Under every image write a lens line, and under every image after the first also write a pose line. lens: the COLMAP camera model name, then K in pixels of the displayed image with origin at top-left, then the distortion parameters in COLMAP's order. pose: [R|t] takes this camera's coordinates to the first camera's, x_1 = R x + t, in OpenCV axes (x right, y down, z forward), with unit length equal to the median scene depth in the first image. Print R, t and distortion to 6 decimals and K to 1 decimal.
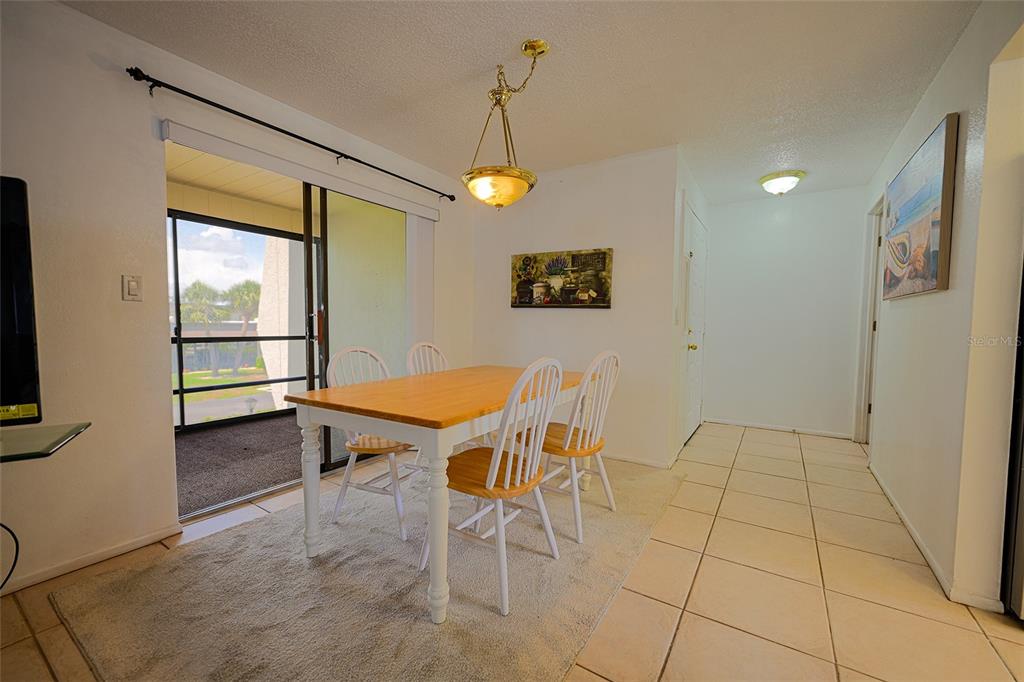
lens RADIAL K [[413.2, 0, 514.6], [0, 413.2, 346.9], [0, 0, 1]] dist [-0.000073, 0.000086]
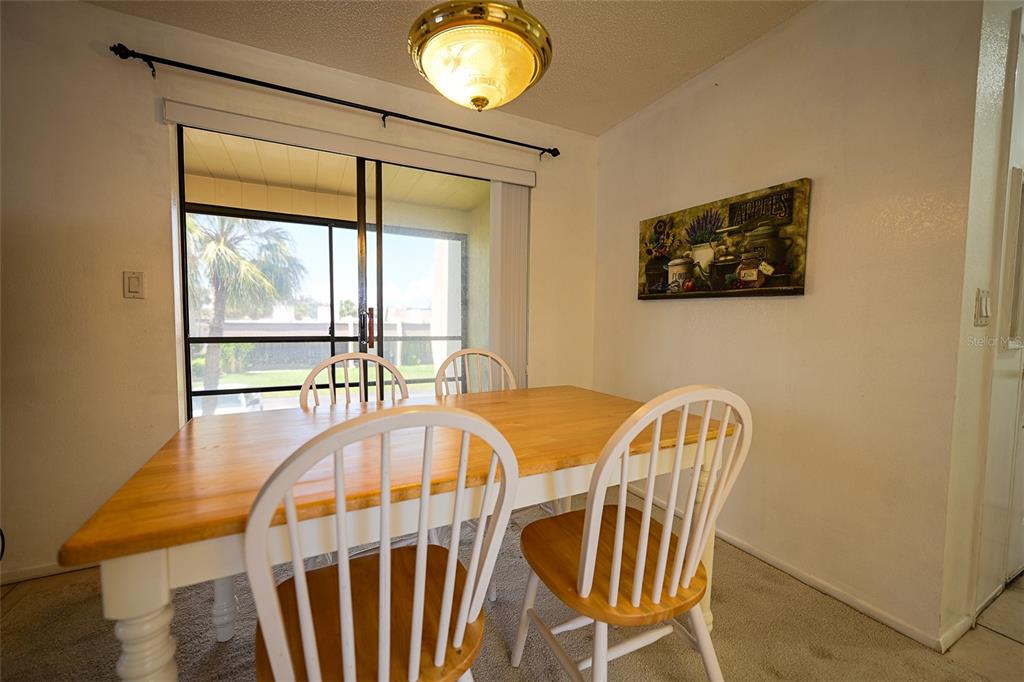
lens RADIAL K [[413.2, 0, 514.6], [0, 413.2, 346.9], [0, 0, 1]] dist [-0.000073, 0.000086]
pose [[0.863739, 0.028920, -0.503109, 0.173004], [-0.030401, 0.999524, 0.005262, -0.017365], [0.503022, 0.010751, 0.864207, 0.346392]]
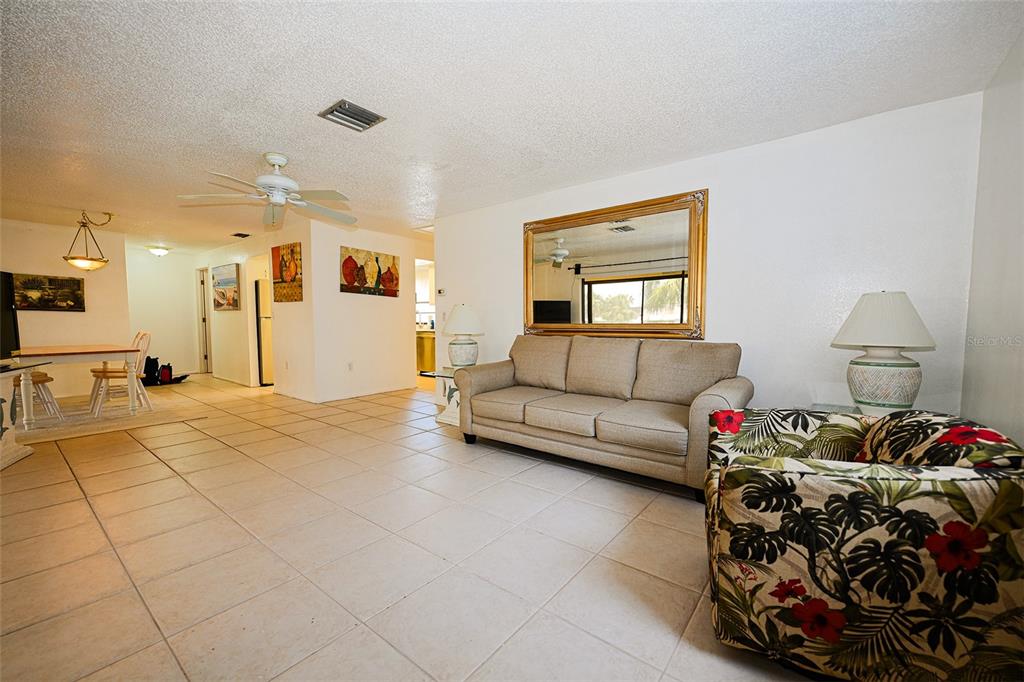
lens RADIAL K [[413.2, 0, 514.6], [0, 413.2, 346.9], [0, 0, 1]] dist [-0.000073, 0.000086]
pose [[0.096794, -0.072335, 0.992672, -1.312393], [0.056561, 0.996144, 0.067073, 0.042137], [-0.993696, 0.049654, 0.100512, -0.975979]]
